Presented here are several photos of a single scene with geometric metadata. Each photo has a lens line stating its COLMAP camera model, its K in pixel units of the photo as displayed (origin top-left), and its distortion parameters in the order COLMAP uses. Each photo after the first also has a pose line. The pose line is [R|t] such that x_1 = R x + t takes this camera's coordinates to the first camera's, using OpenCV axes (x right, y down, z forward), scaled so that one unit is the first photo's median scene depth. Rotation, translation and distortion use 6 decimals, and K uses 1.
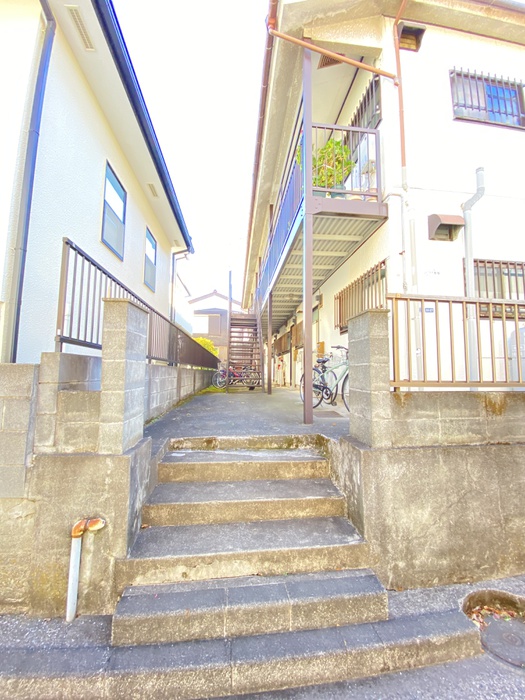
lens RADIAL K [[284.3, 0, 262.5], [0, 284.3, 350.0], [0, 0, 1]] dist [0.025532, -0.022837]
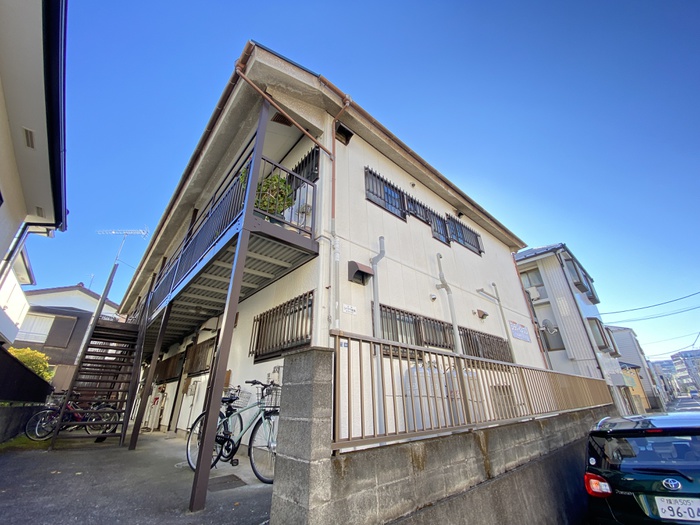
lens RADIAL K [[284.3, 0, 350.3], [0, 284.3, 259.8], [0, 0, 1]] dist [0.025532, -0.022837]
pose [[0.814093, 0.235887, 0.530669, -0.033319], [-0.023507, 0.926426, -0.375743, -0.035669], [-0.580258, 0.293415, 0.759742, 0.106871]]
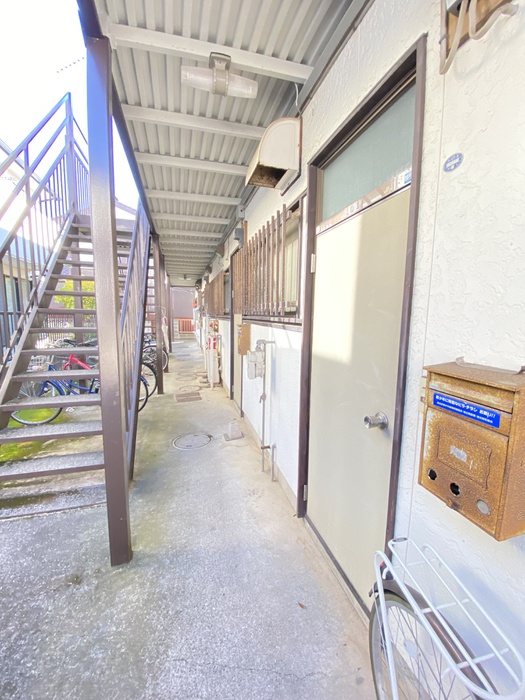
lens RADIAL K [[284.3, 0, 262.5], [0, 284.3, 350.0], [0, 0, 1]] dist [0.025532, -0.022837]
pose [[0.984046, -0.019722, 0.176819, 0.178636], [-0.016806, 0.979089, 0.202735, -0.090359], [-0.177120, -0.202472, 0.963137, 1.523700]]
